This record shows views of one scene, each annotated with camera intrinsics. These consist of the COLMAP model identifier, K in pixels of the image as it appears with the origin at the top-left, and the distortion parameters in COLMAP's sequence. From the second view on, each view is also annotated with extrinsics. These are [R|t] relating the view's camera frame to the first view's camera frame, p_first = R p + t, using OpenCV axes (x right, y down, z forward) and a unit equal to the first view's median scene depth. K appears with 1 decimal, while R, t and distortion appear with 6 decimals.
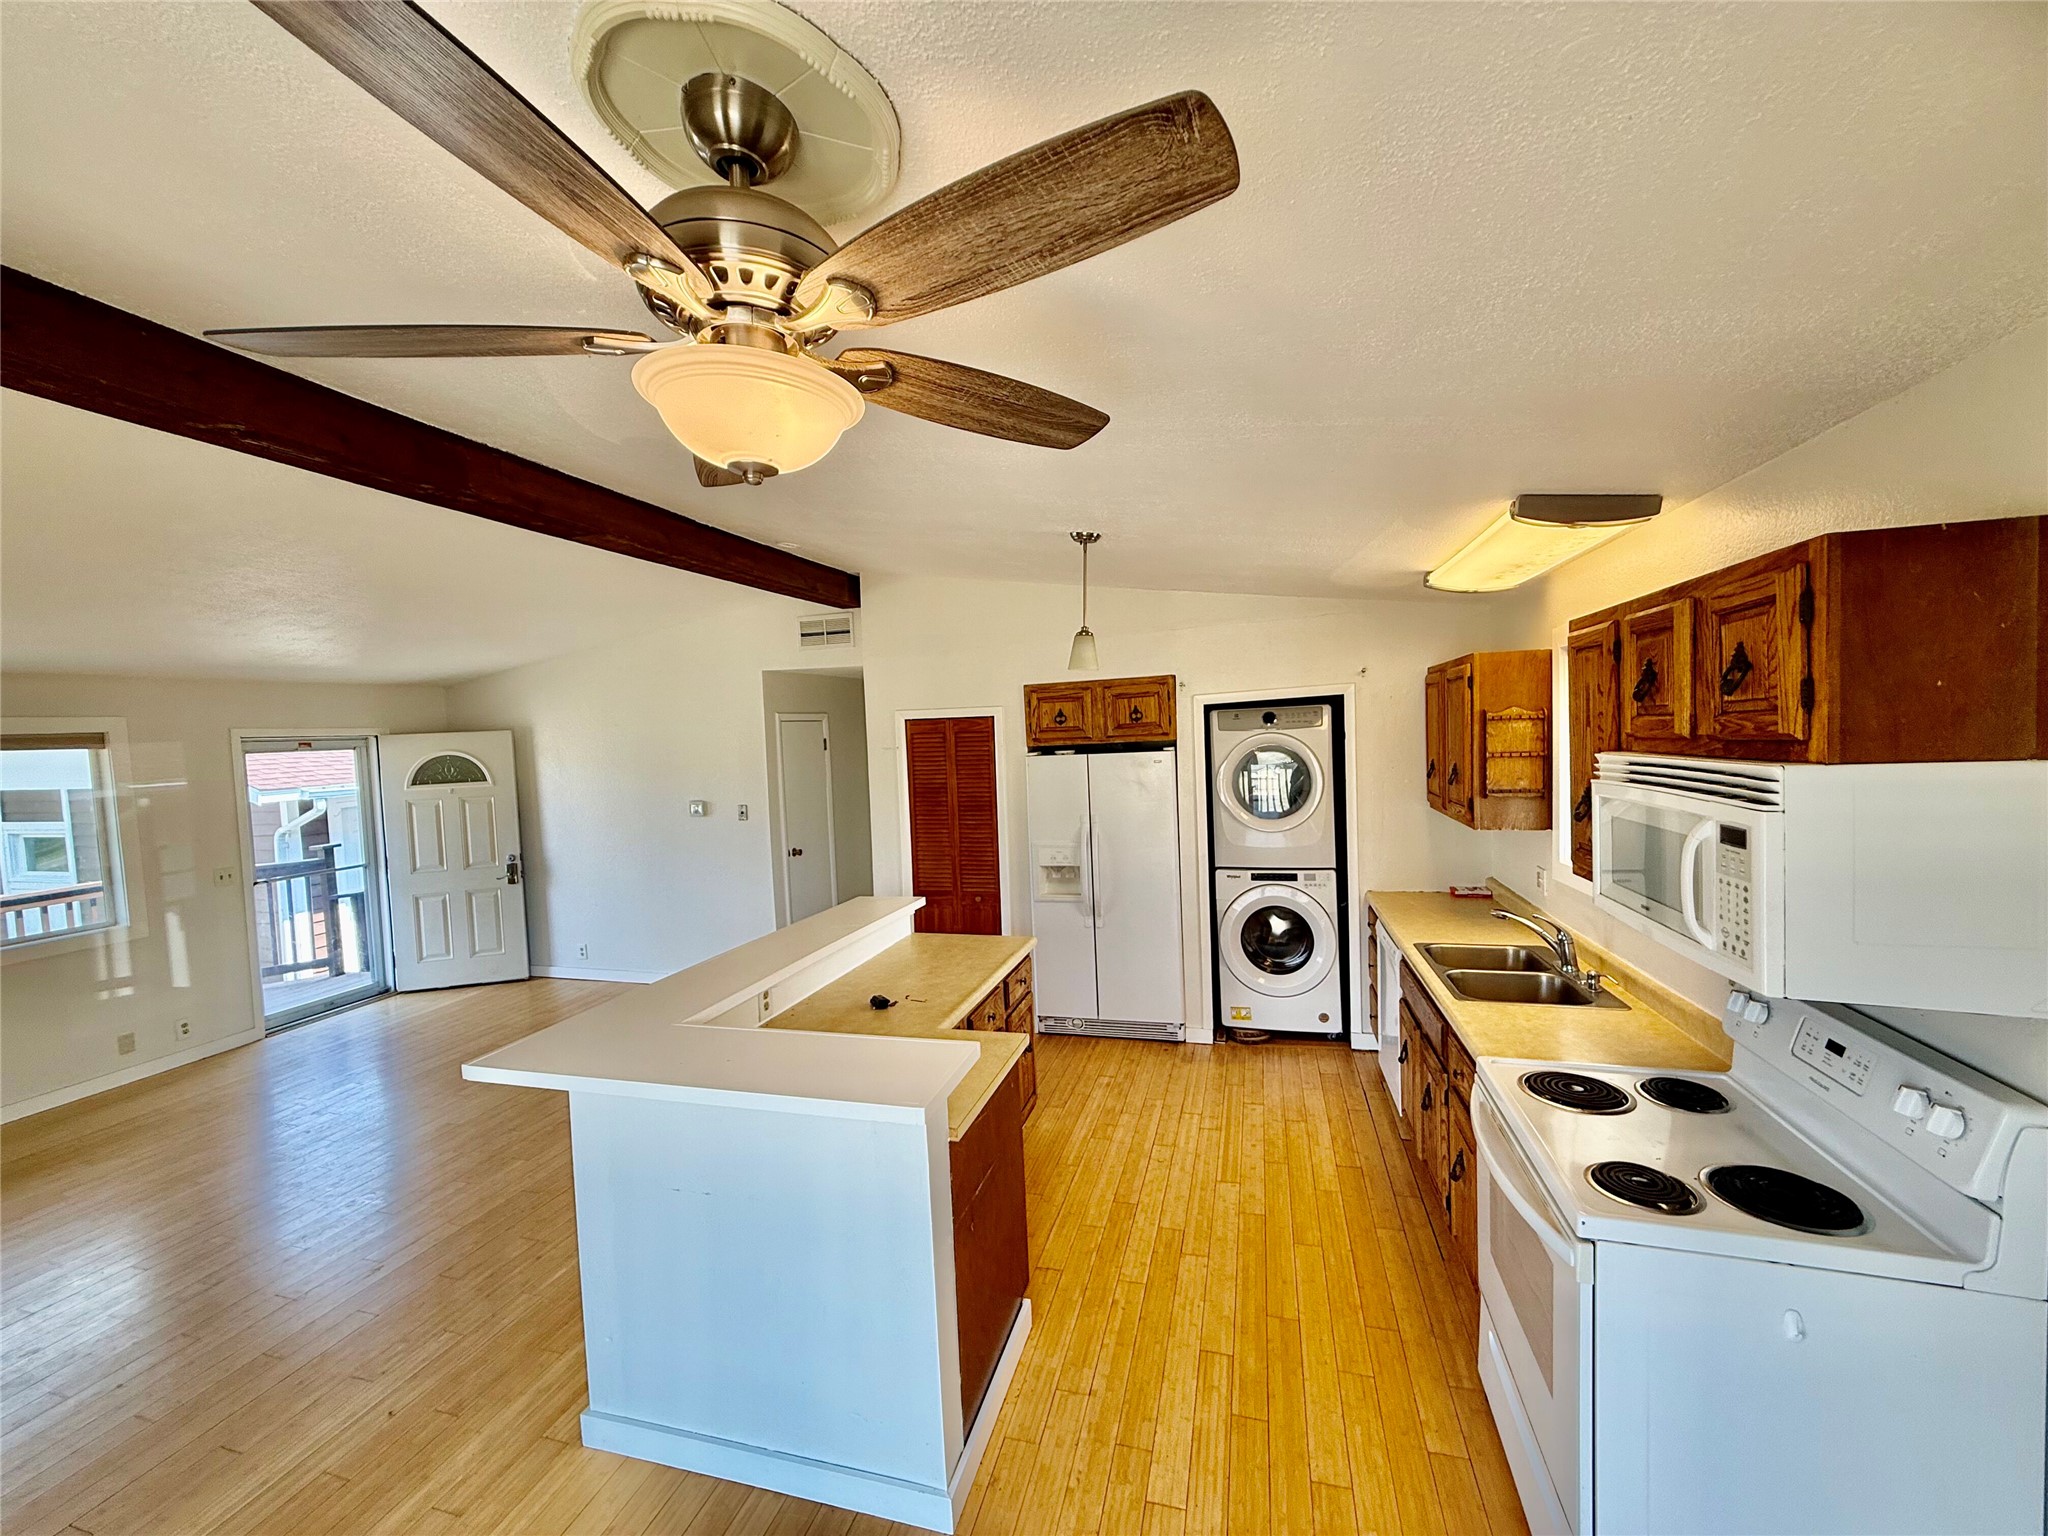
lens RADIAL K [[815.8, 0, 1016.0], [0, 815.8, 766.2], [0, 0, 1]] dist [0.001103, -0.000266]
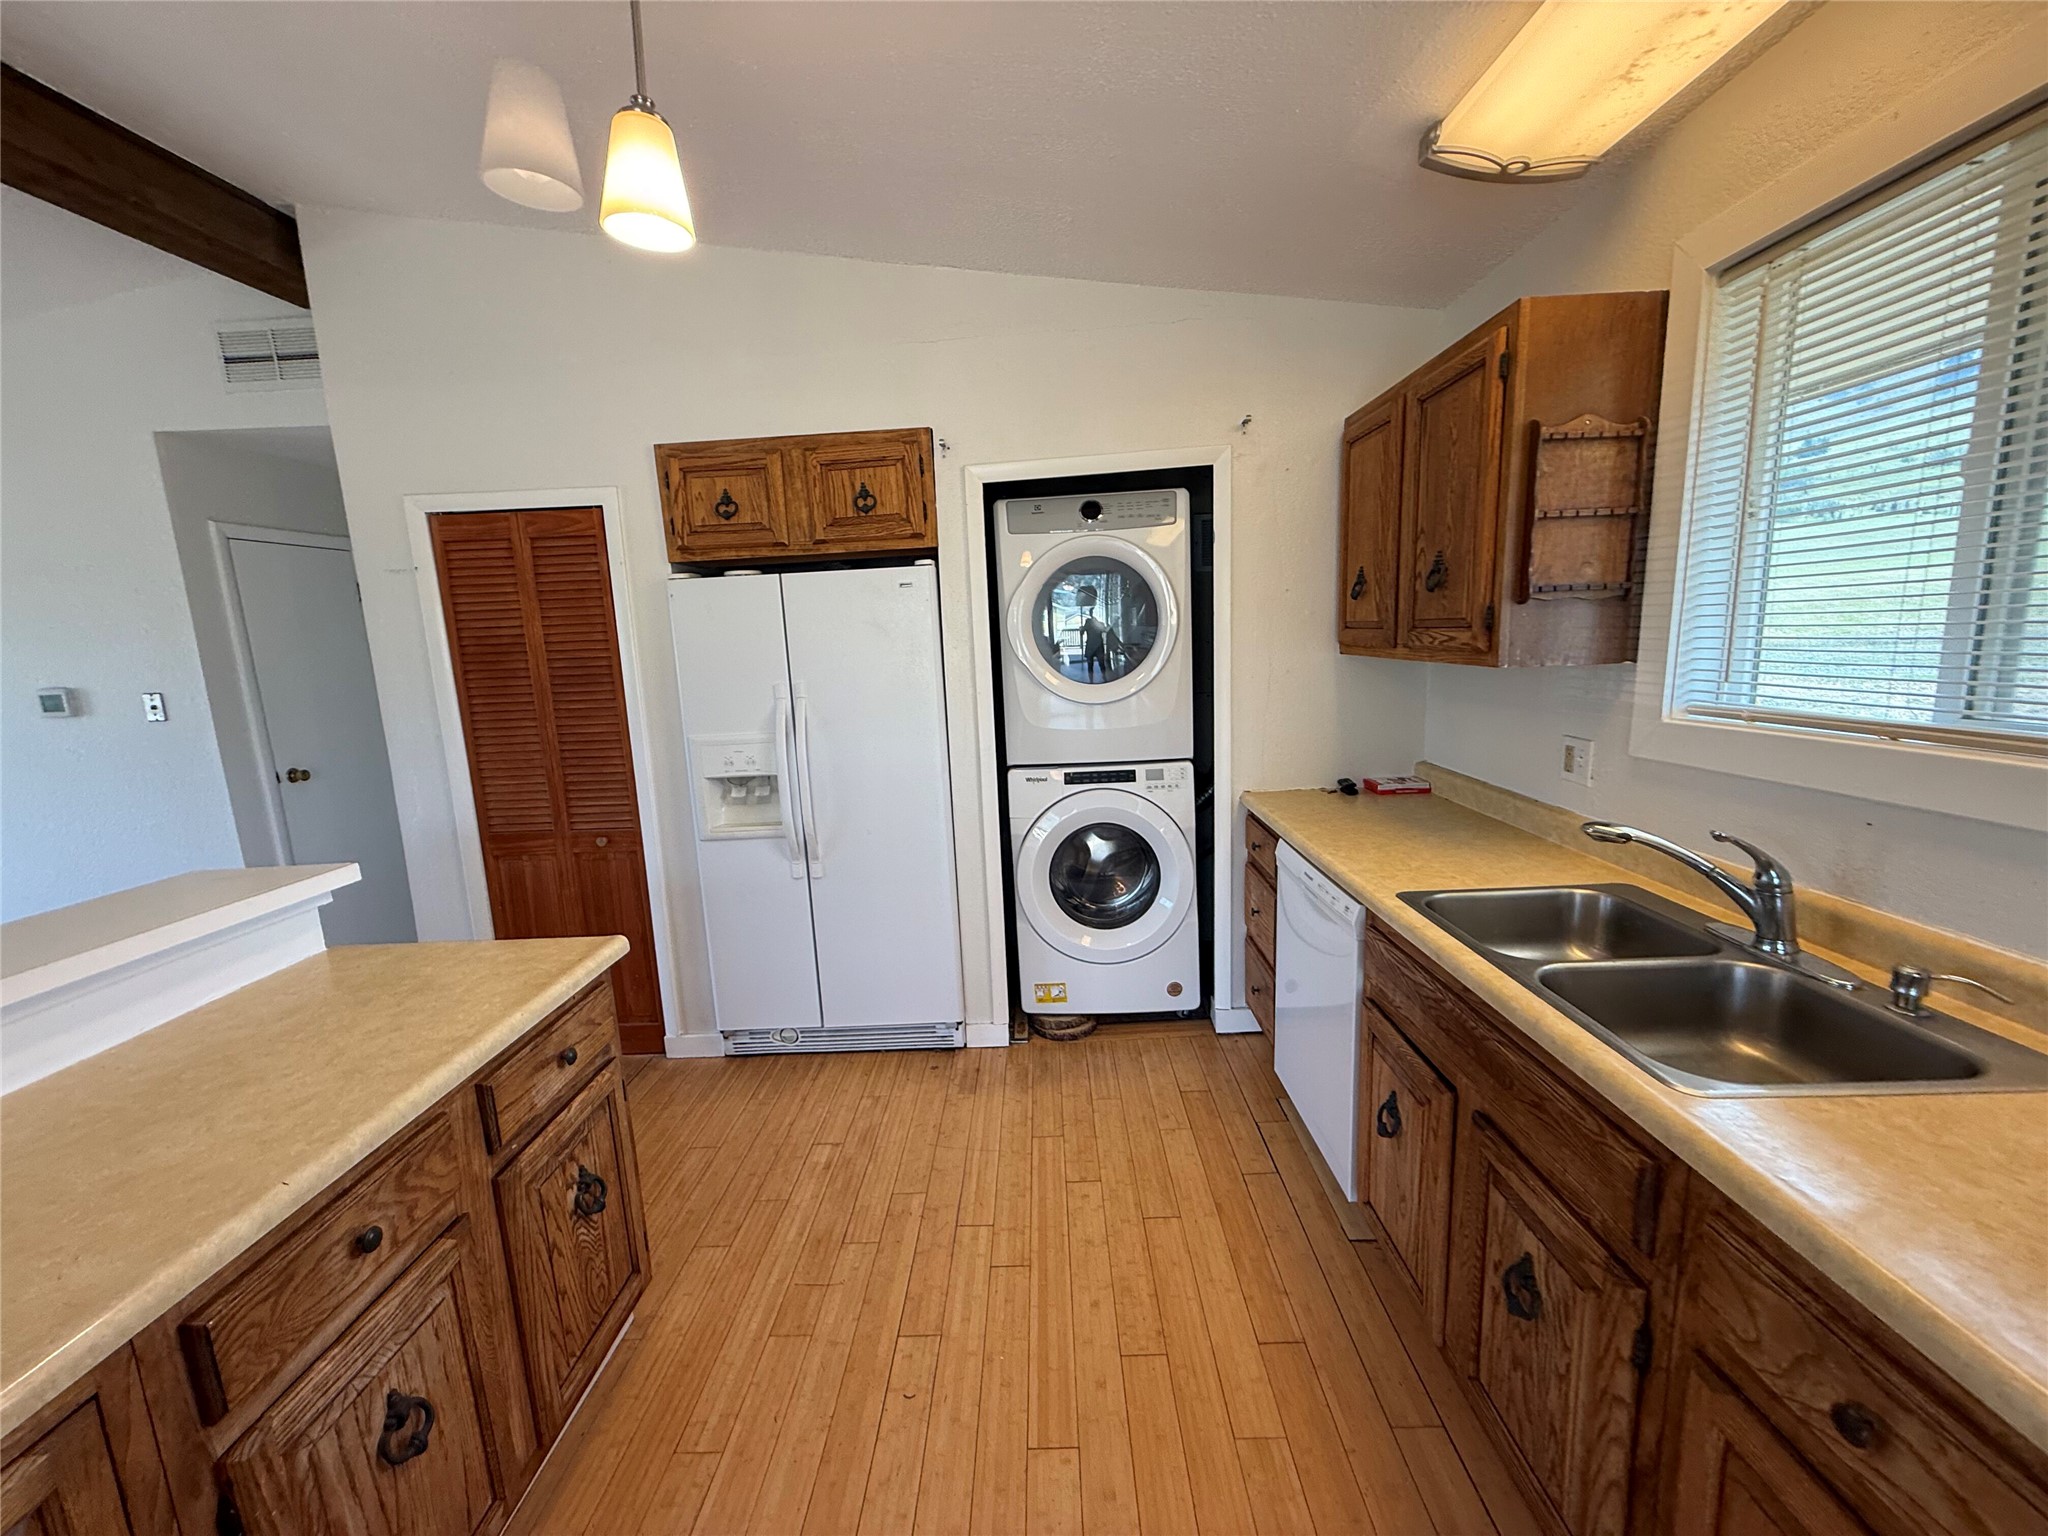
lens RADIAL K [[815.8, 0, 1017.7], [0, 815.8, 765.6], [0, 0, 1]] dist [0.001103, -0.000266]
pose [[0.966020, -0.045638, 0.254404, 0.097453], [0.016891, 0.993330, 0.114059, 0.054575], [-0.257913, -0.105886, 0.960348, 0.416160]]
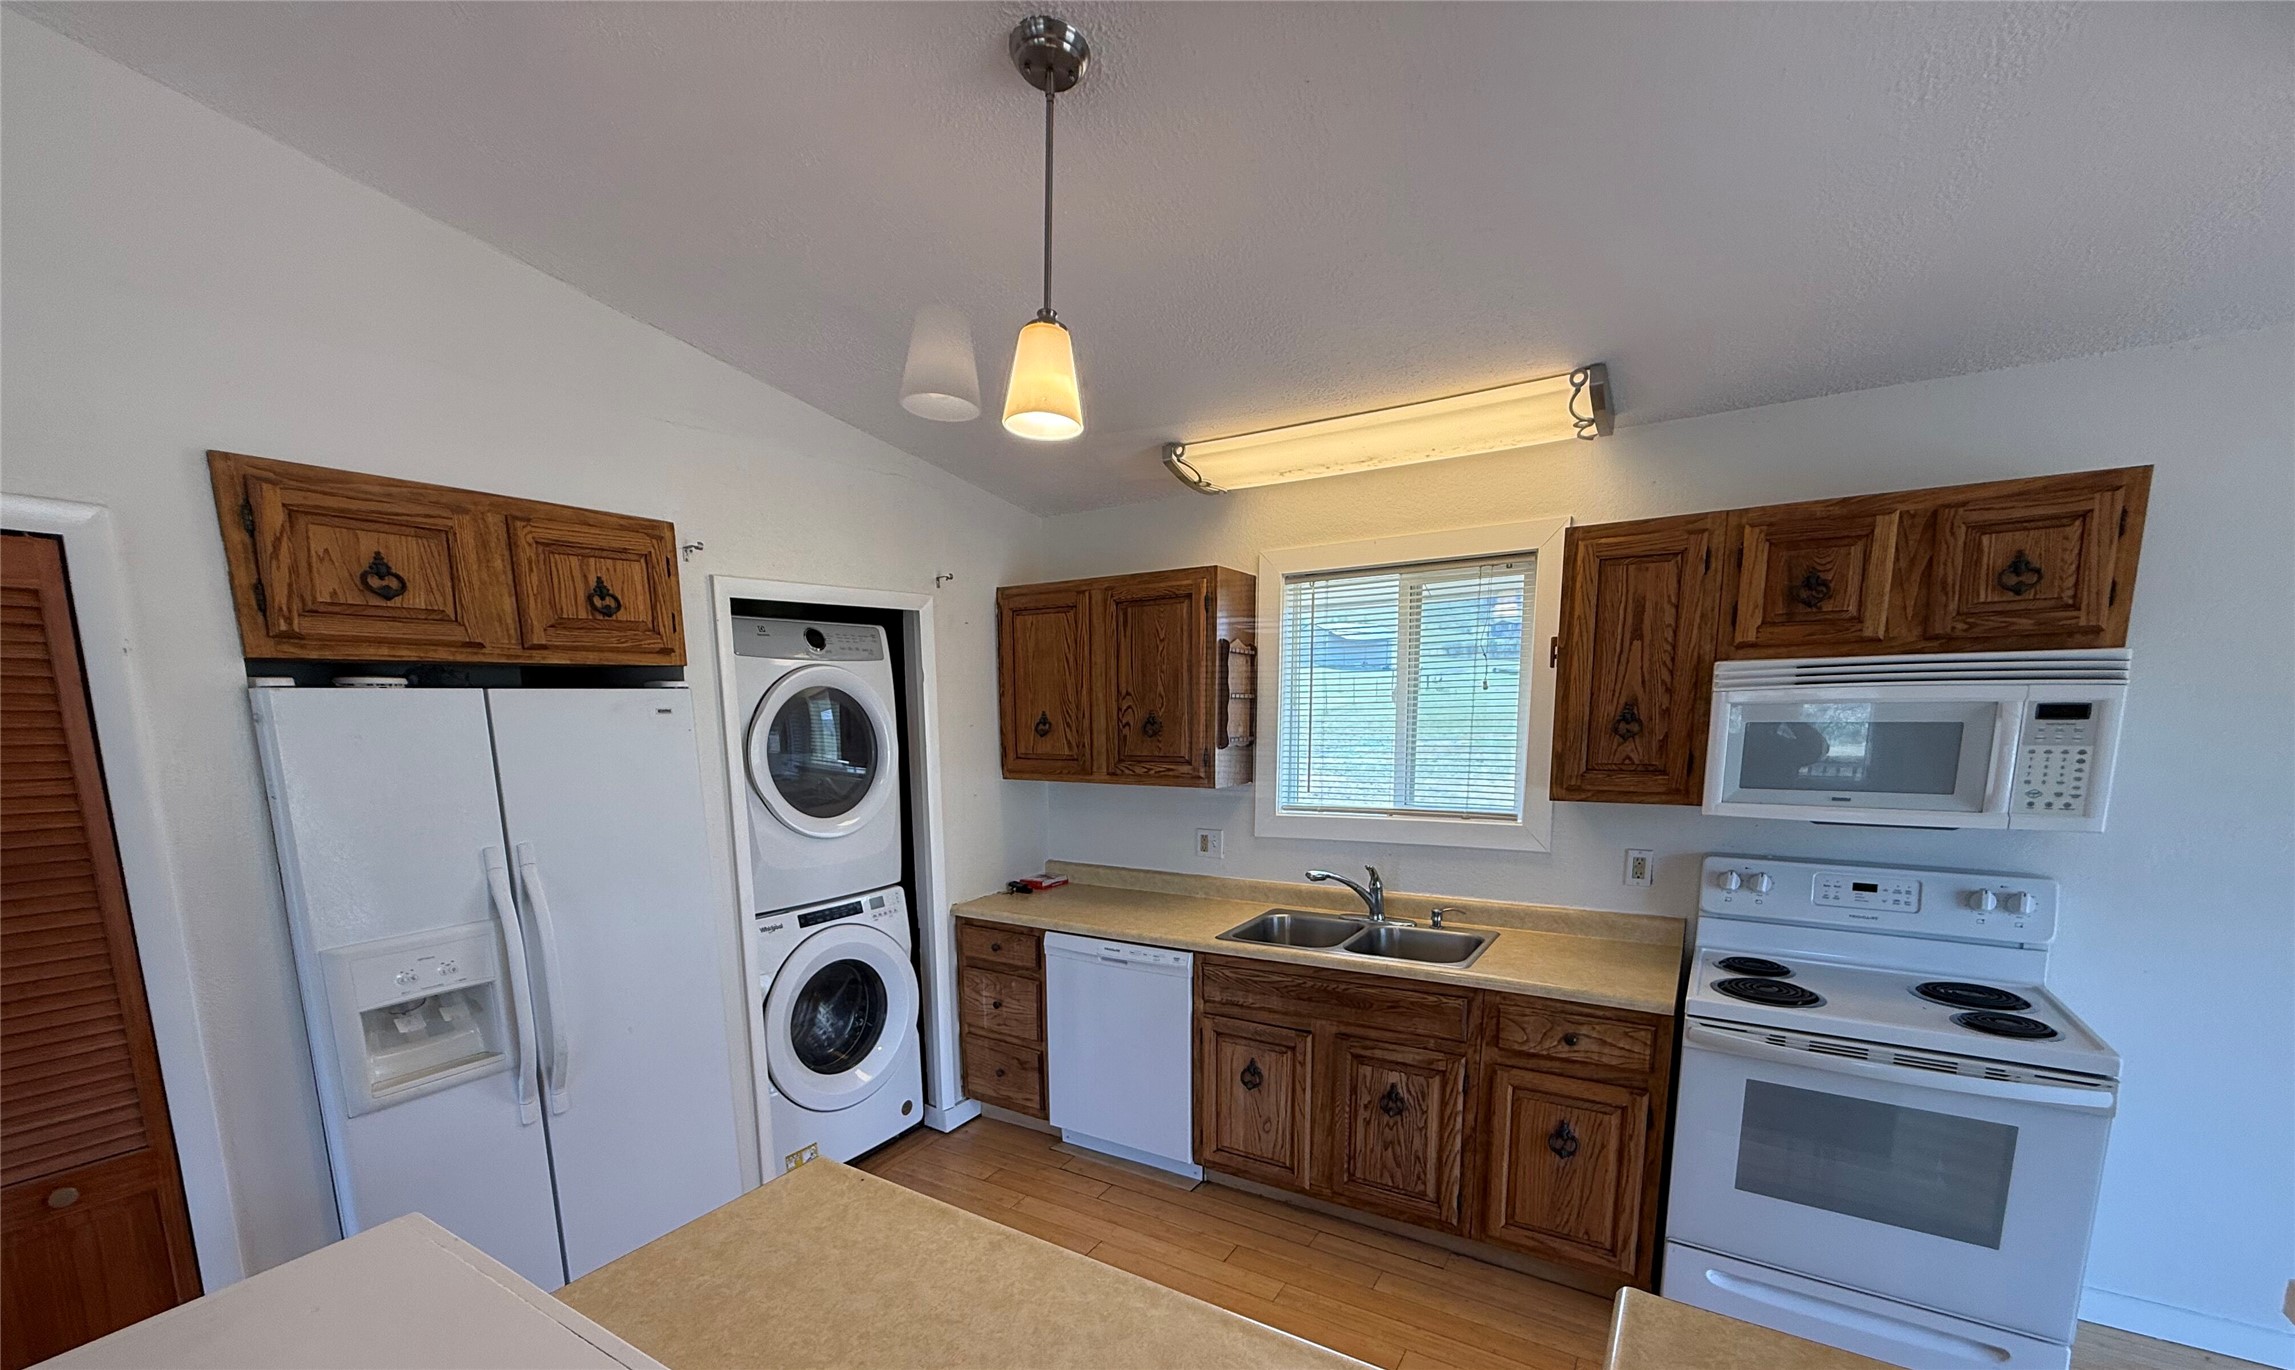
lens RADIAL K [[909.9, 0, 1138.2], [0, 909.9, 859.0], [0, 0, 1]] dist [-0.002108, 0.000403]
pose [[0.269998, -0.124038, 0.954838, -0.246685], [0.041259, 0.992247, 0.117231, 0.027372], [-0.961977, 0.007744, 0.273022, 0.596043]]
